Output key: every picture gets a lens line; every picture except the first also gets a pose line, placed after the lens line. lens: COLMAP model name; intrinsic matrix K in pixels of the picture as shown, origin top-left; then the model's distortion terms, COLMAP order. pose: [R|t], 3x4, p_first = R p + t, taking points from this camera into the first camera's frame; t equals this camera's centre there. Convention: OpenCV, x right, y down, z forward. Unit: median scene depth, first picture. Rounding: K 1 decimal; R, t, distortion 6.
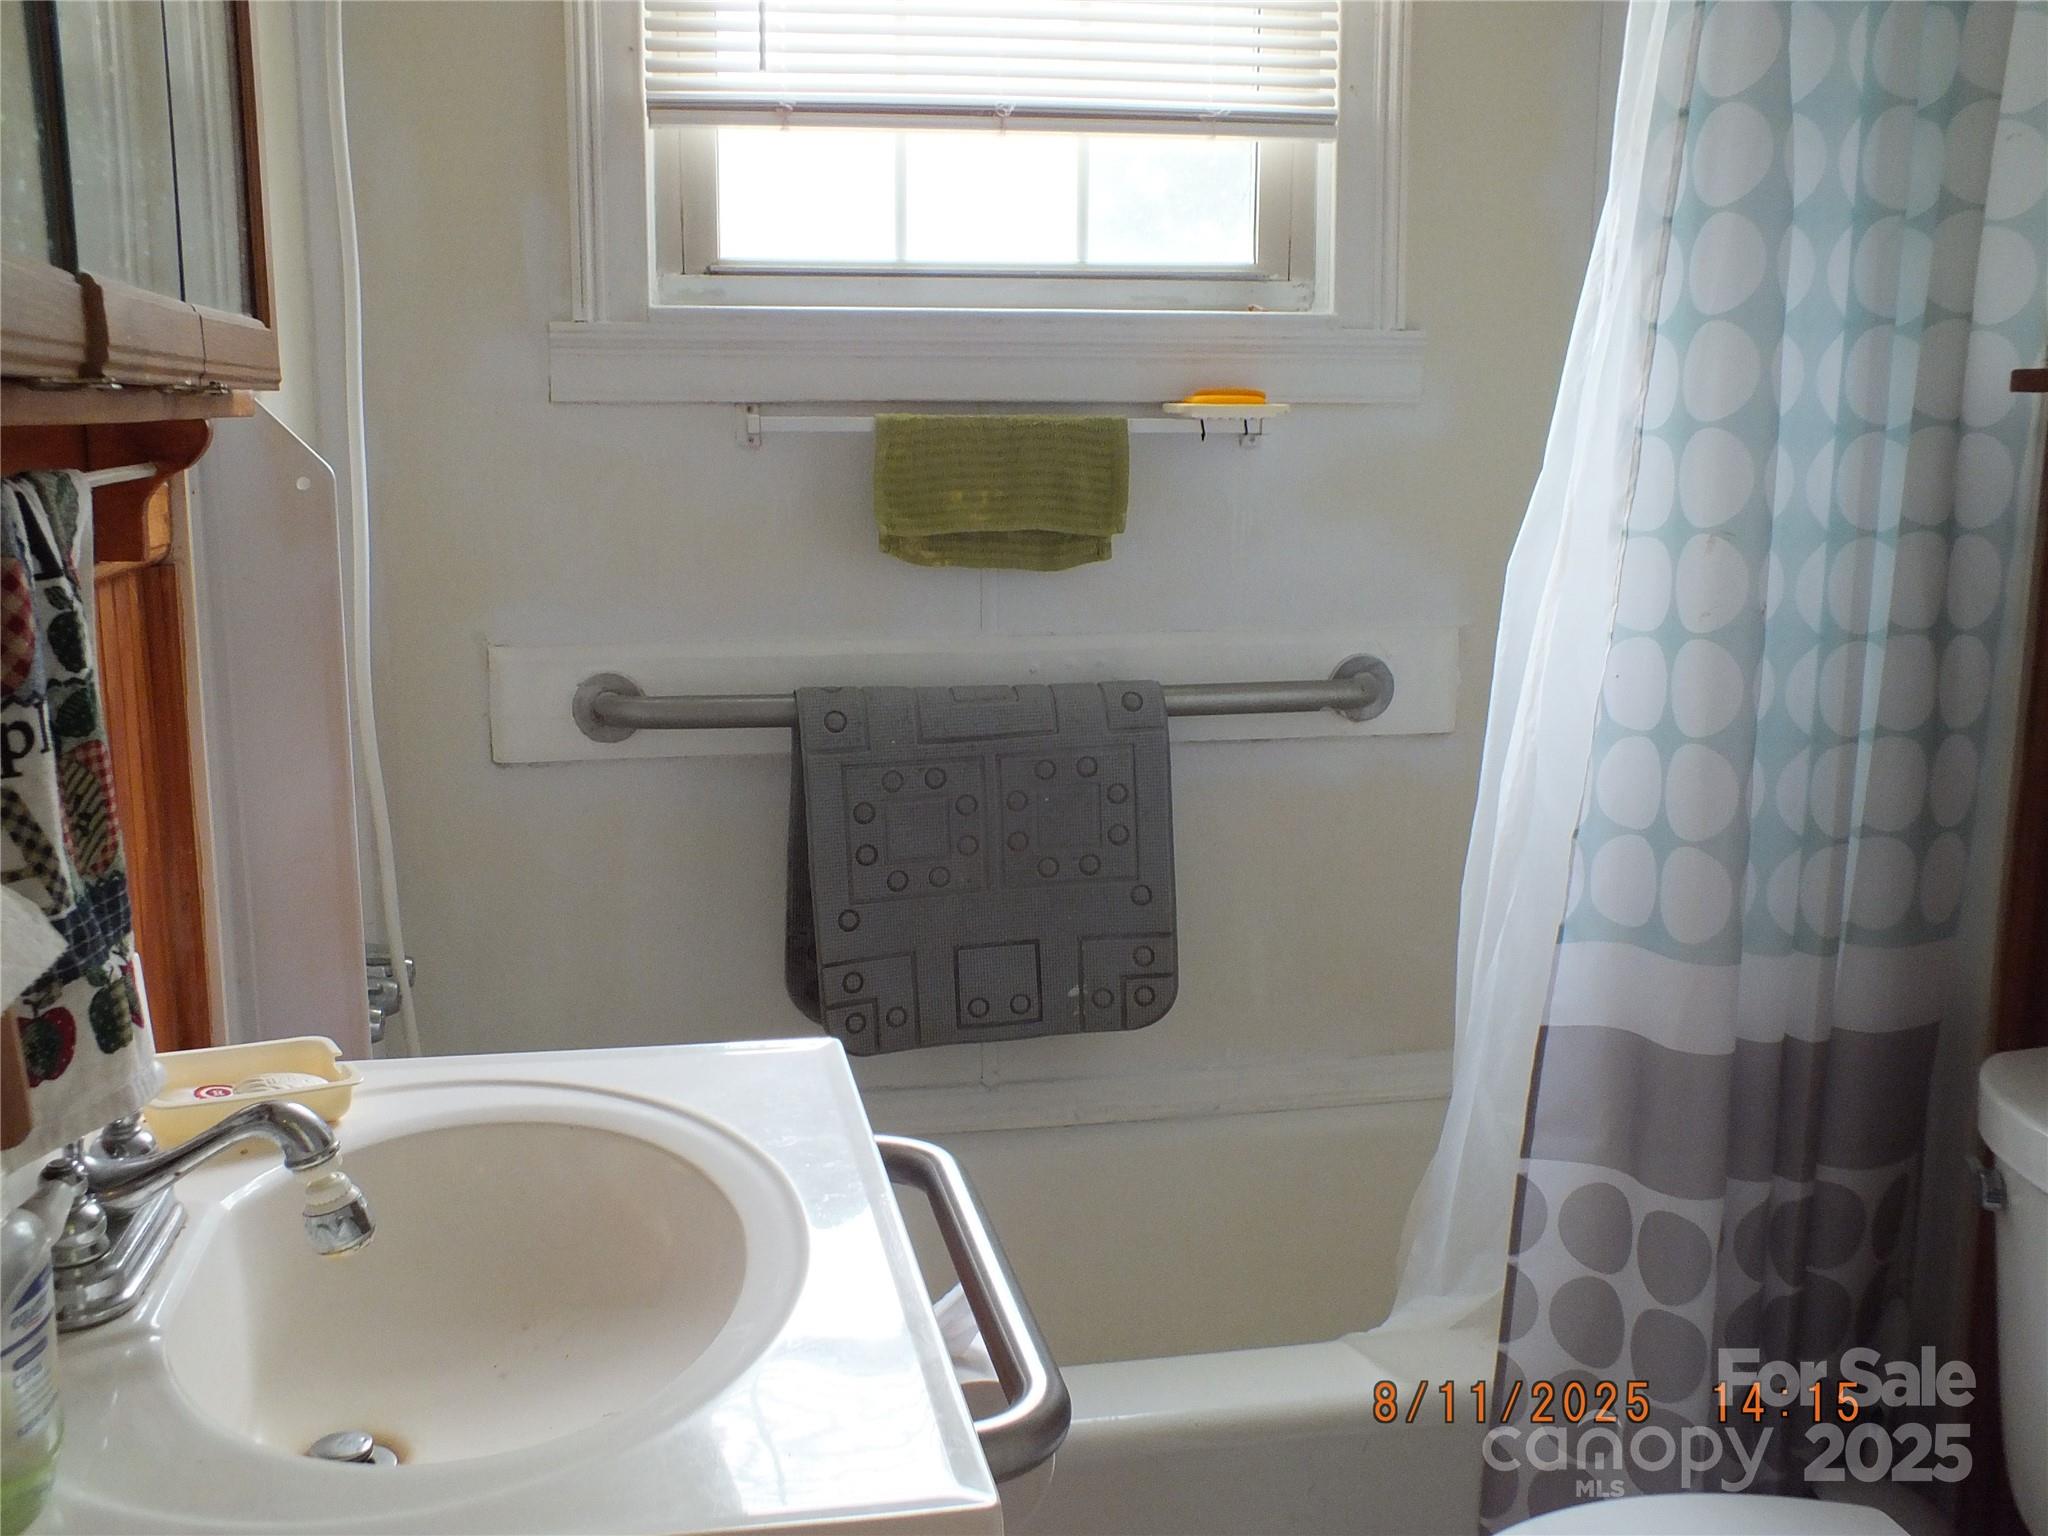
lens RADIAL K [[2016.4, 0, 1023.5], [0, 2016.4, 770.8], [0, 0, 1]] dist [-0.042395, 0.000000]
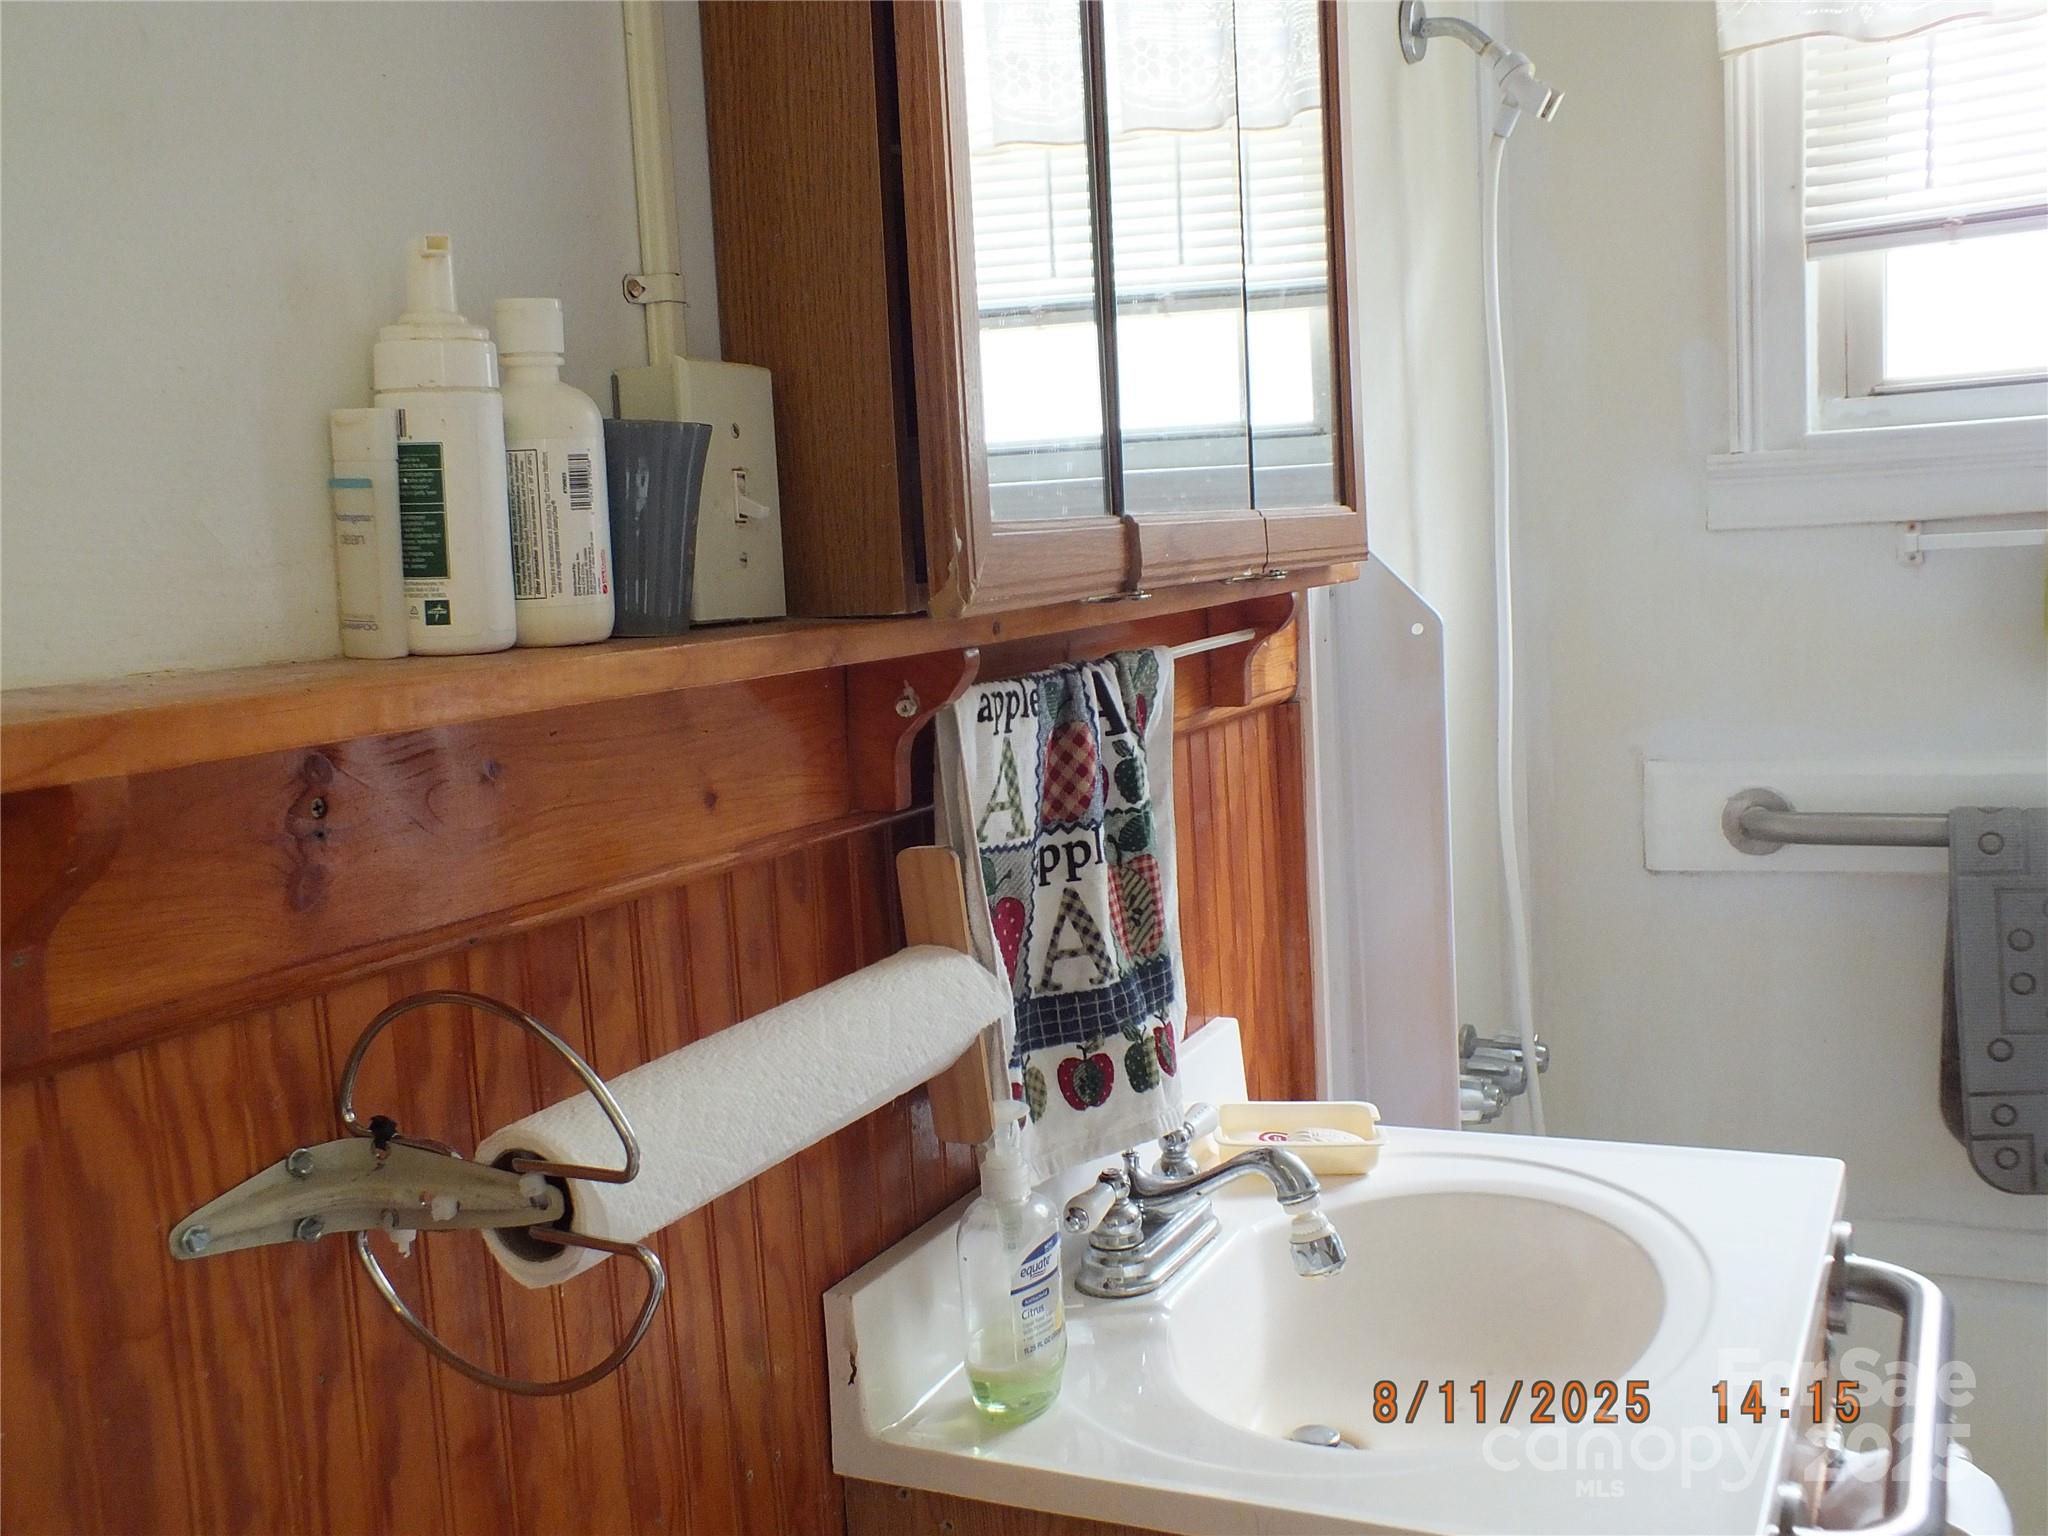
lens RADIAL K [[2016.4, 0, 1028.4], [0, 2016.4, 767.7], [0, 0, 1]] dist [-0.042395, 0.000000]
pose [[0.798970, 0.018808, -0.601077, 0.218412], [-0.044945, 0.998583, -0.028497, -0.024754], [0.599689, 0.049784, 0.798683, -0.094738]]
